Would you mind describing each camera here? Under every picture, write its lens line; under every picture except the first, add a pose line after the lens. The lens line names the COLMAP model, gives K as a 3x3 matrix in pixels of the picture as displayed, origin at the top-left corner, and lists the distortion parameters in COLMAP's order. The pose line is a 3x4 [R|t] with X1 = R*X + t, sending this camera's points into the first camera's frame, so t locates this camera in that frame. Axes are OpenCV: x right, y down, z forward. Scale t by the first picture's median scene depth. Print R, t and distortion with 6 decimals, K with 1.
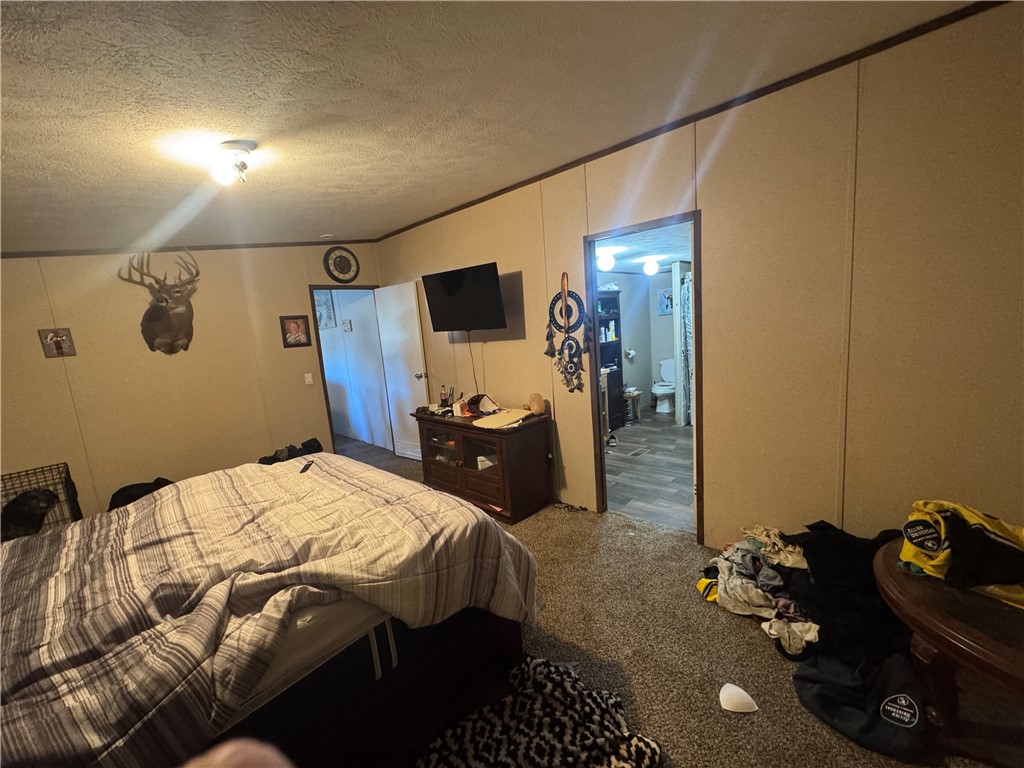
lens RADIAL K [[411.5, 0, 512.0], [0, 411.5, 386.3], [0, 0, 1]] dist [-0.003229, 0.000806]
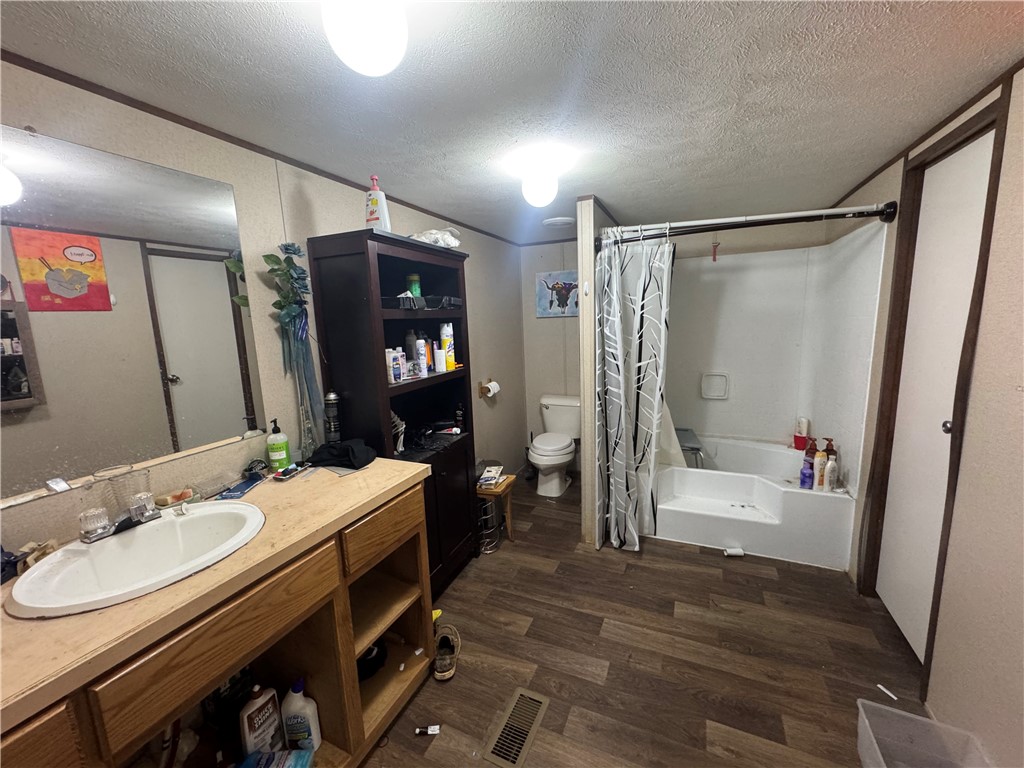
lens RADIAL K [[411.5, 0, 512.8], [0, 411.5, 383.2], [0, 0, 1]] dist [-0.003229, 0.000806]
pose [[0.945601, -0.005148, 0.325289, 0.167998], [0.008103, 0.999937, -0.007730, -0.093912], [-0.325229, 0.009946, 0.945583, 0.574897]]
